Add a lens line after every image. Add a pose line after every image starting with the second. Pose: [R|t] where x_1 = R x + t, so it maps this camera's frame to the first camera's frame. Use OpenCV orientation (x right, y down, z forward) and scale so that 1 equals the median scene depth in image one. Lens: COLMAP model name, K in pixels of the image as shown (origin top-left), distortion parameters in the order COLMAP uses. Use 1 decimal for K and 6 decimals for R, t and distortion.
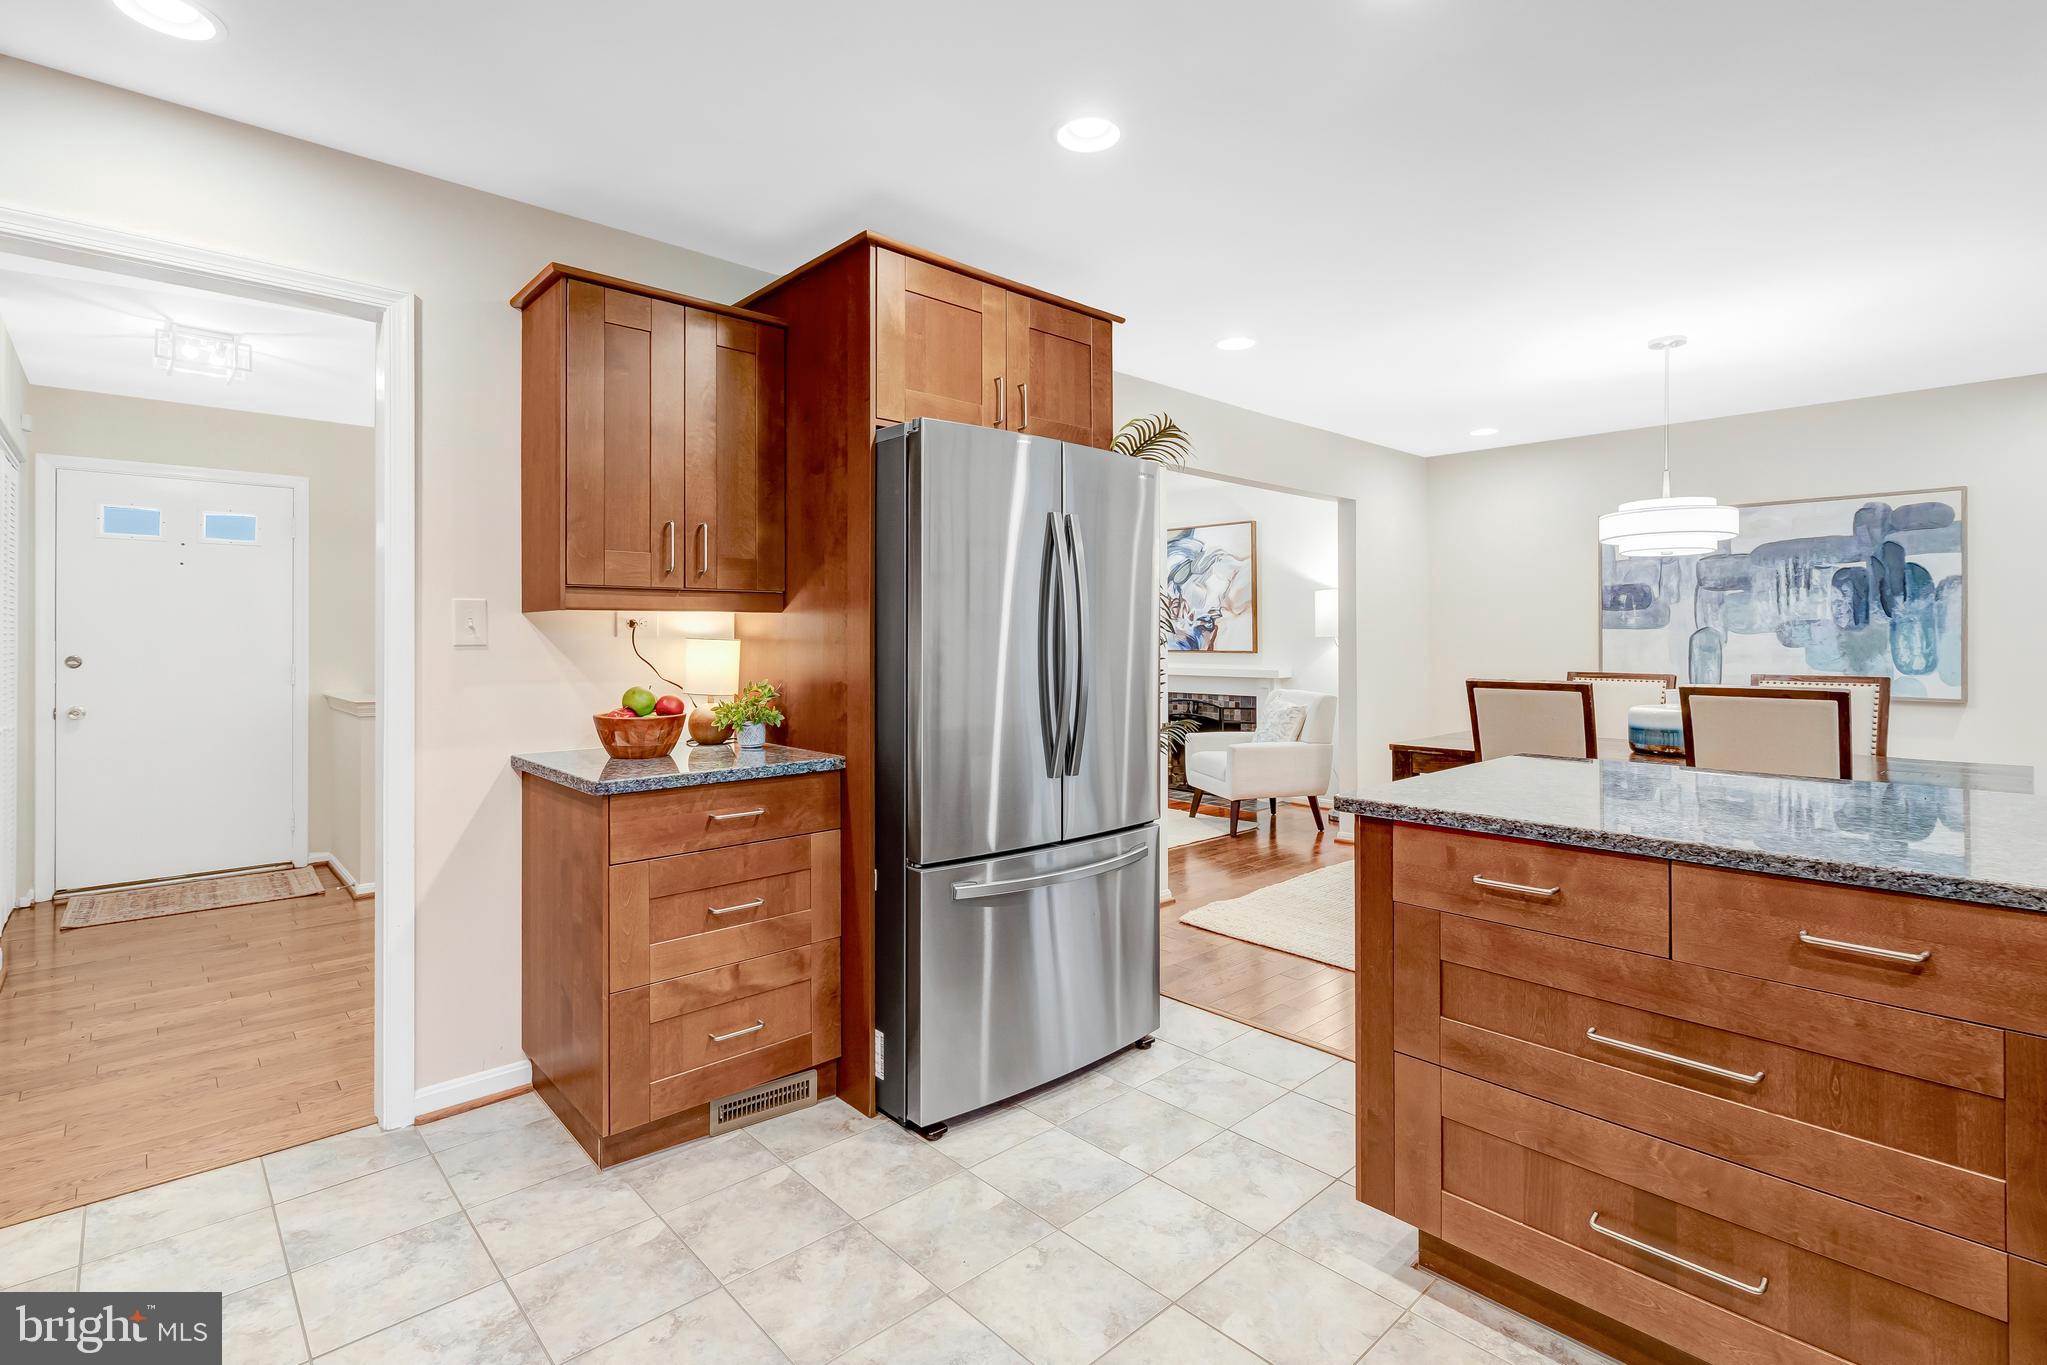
lens RADIAL K [[947.9, 0, 1009.2], [0, 947.9, 630.6], [0, 0, 1]] dist [0.000899, 0.000261]
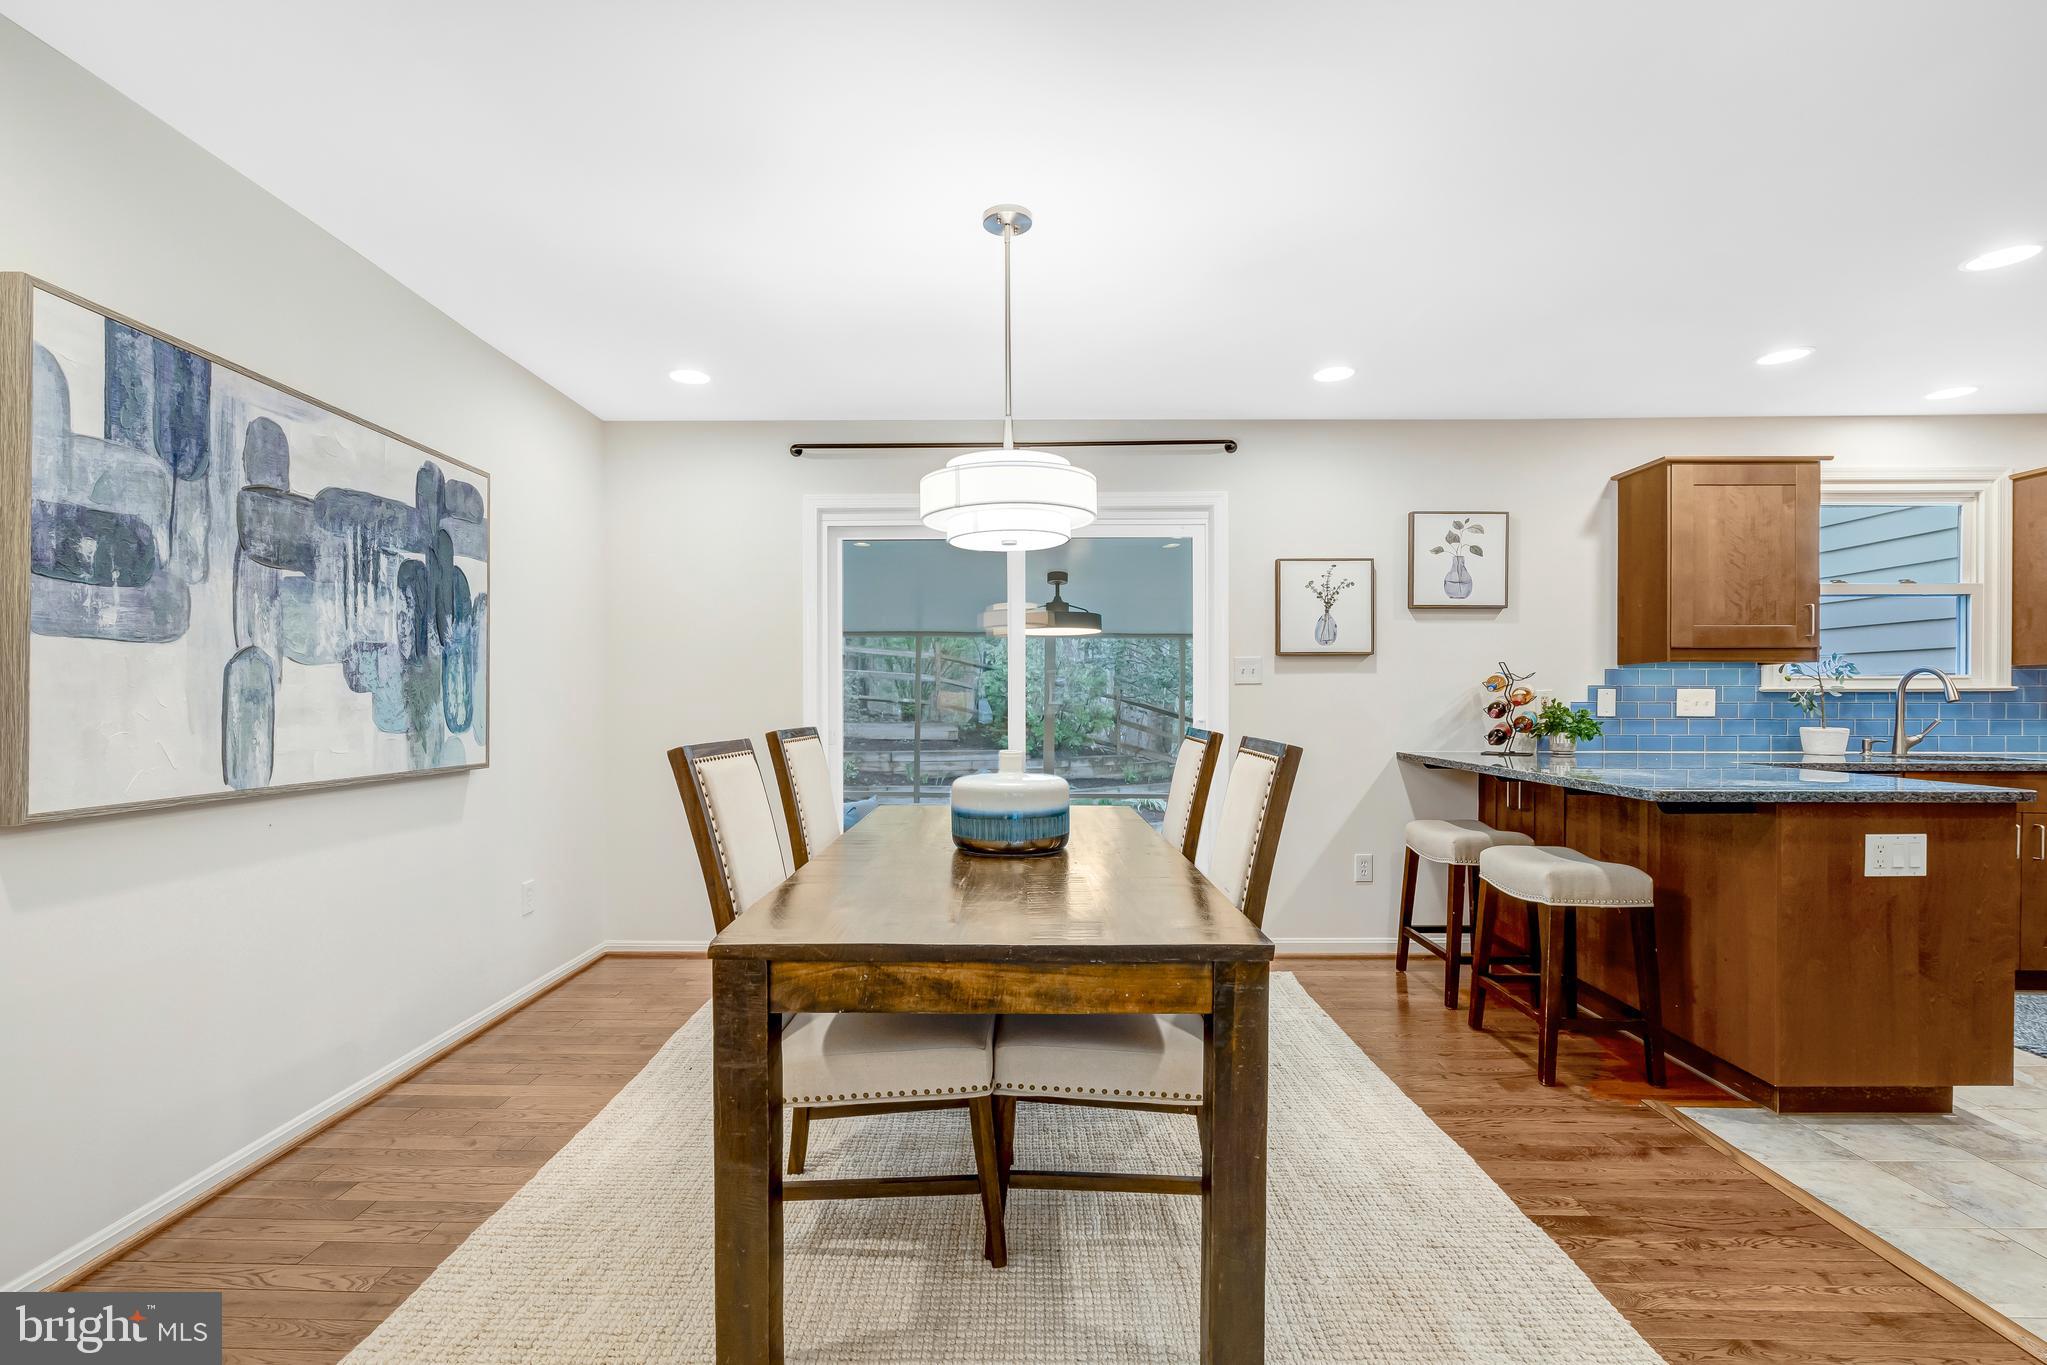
lens RADIAL K [[936.7, 0, 1016.9], [0, 936.7, 703.1], [0, 0, 1]] dist [0.000533, 0.000178]
pose [[-0.730966, -0.001931, 0.682411, 0.182961], [-0.004280, 0.999989, -0.001754, 0.022441], [-0.682400, -0.004202, -0.730967, 1.090086]]
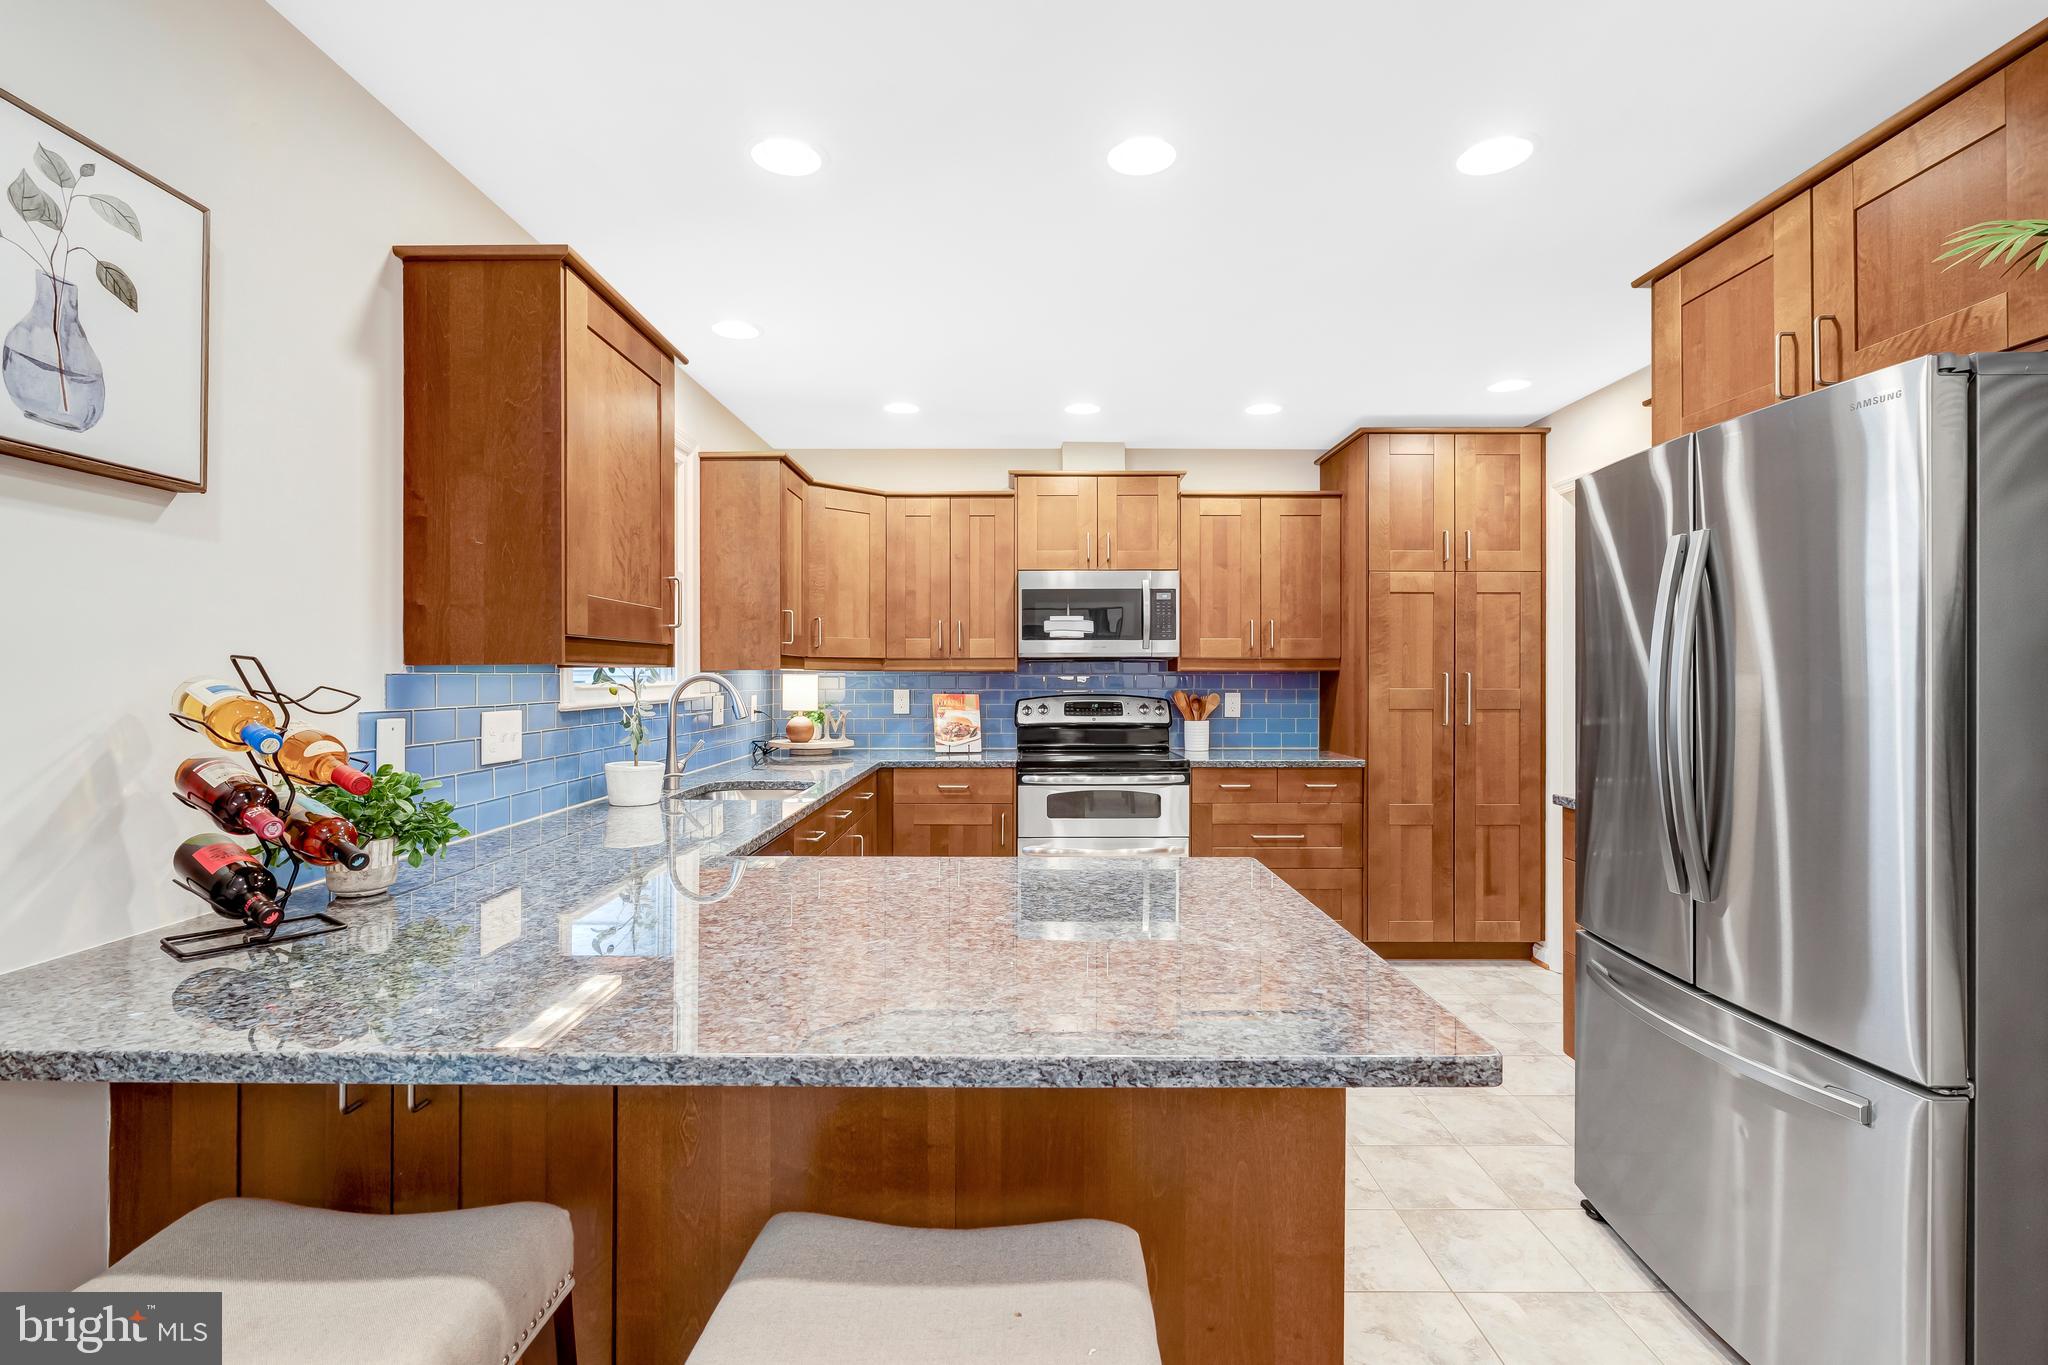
lens RADIAL K [[939.5, 0, 1018.0], [0, 939.5, 671.9], [0, 0, 1]] dist [-0.003511, 0.000481]
pose [[-0.677283, 0.000355, -0.735723, 0.469208], [0.006823, 0.999960, -0.005798, -0.008123], [0.735691, -0.008947, -0.677258, 0.561402]]
